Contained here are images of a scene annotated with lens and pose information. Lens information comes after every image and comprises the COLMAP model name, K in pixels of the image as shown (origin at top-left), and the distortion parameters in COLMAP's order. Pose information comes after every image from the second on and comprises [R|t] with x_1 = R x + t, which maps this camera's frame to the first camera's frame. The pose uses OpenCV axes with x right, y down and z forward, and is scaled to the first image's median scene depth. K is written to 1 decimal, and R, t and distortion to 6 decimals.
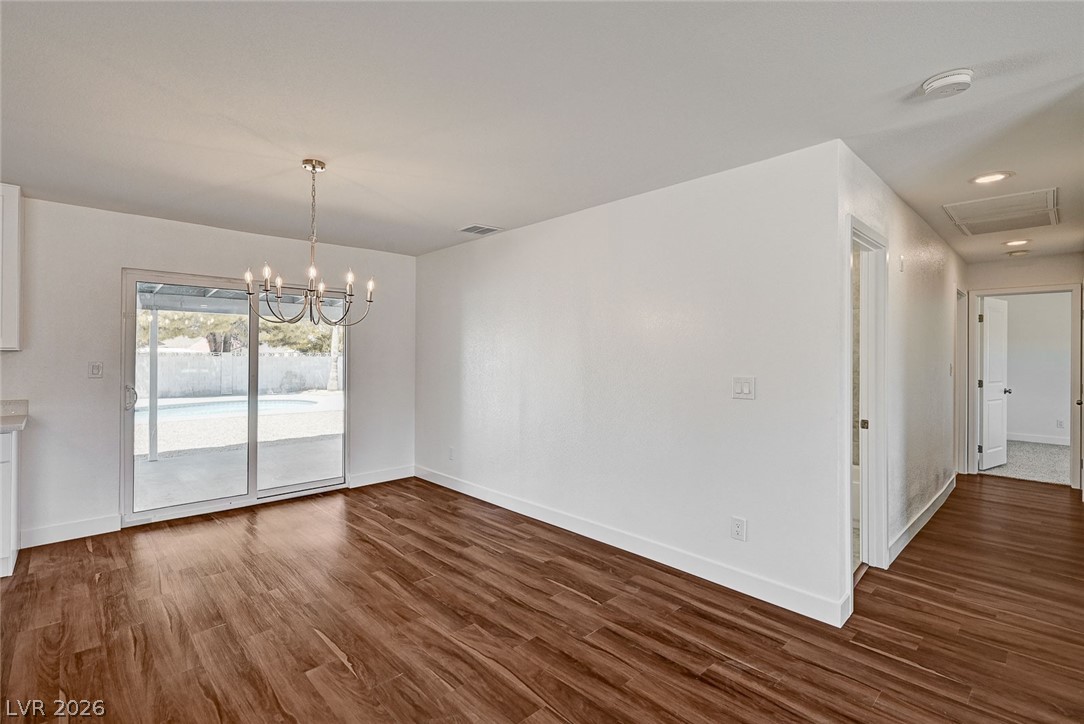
lens RADIAL K [[483.4, 0, 545.0], [0, 483.4, 356.5], [0, 0, 1]] dist [0.003050, 0.000251]
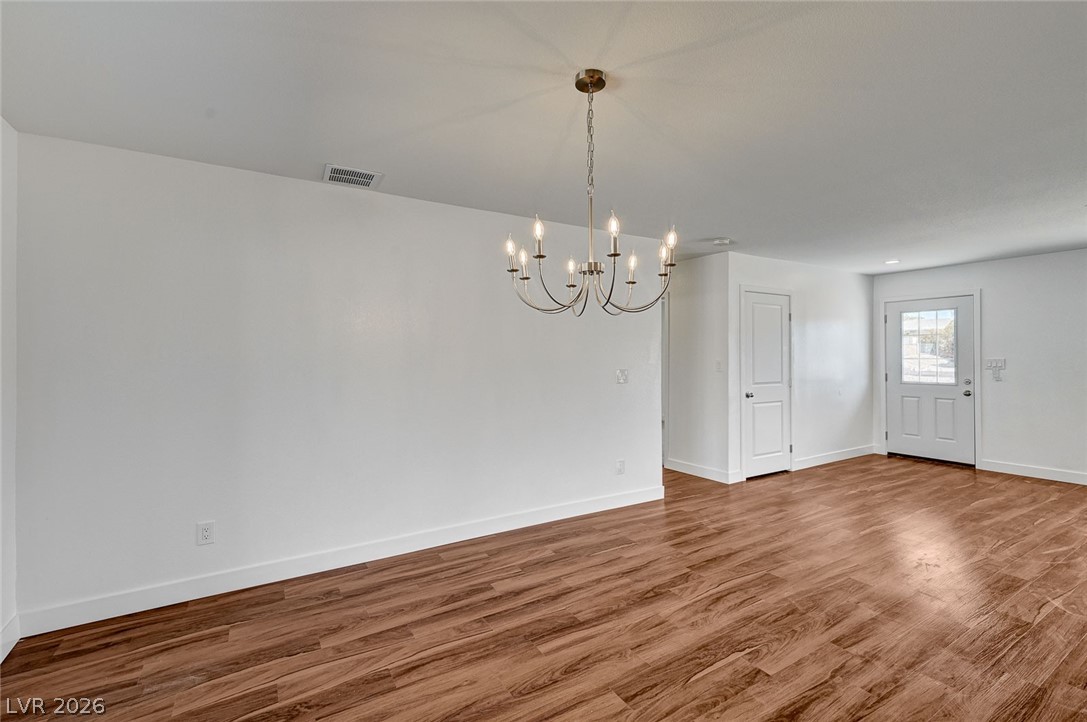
lens RADIAL K [[484.8, 0, 541.8], [0, 484.8, 354.1], [0, 0, 1]] dist [0.003050, 0.000251]
pose [[0.225051, 0.003465, 0.974341, -1.123312], [0.008240, 0.999951, -0.005459, 0.014901], [-0.974312, 0.009257, 0.225011, 0.892393]]
